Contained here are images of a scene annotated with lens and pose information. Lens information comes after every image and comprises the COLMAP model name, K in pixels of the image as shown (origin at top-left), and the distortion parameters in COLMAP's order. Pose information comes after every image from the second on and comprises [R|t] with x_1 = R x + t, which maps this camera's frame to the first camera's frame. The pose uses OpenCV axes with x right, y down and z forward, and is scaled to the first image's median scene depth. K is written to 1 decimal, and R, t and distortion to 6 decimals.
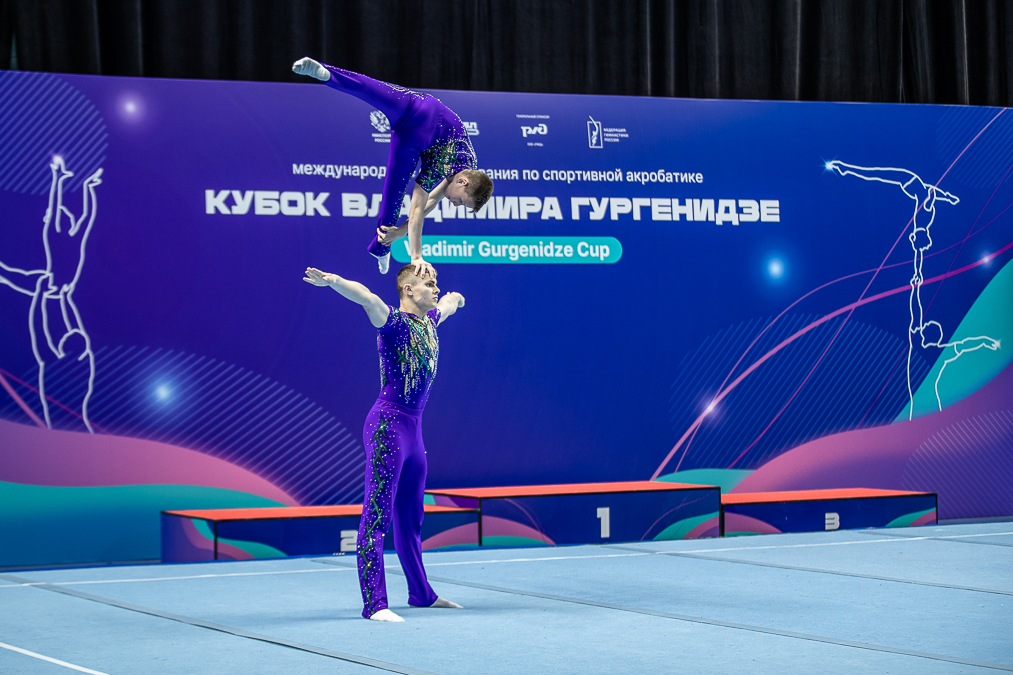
lens RADIAL K [[2719.0, 0, 510.8], [0, 2719.0, 344.4], [0, 0, 1]] dist [-0.108445, 0.000000]
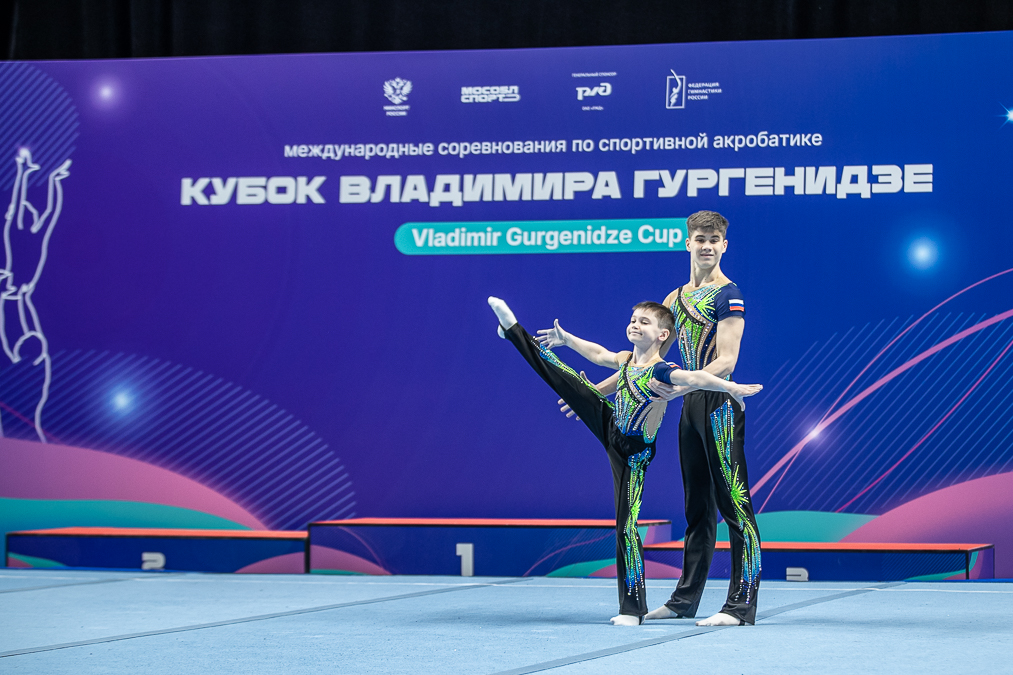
lens RADIAL K [[3379.4, 0, 663.1], [0, 3379.4, 419.5], [0, 0, 1]] dist [-0.091715, 0.000000]
pose [[0.731706, 0.010451, -0.681540, 0.723569], [-0.009050, 0.999943, 0.005617, 0.014807], [0.681560, 0.002058, 0.731759, 0.266133]]
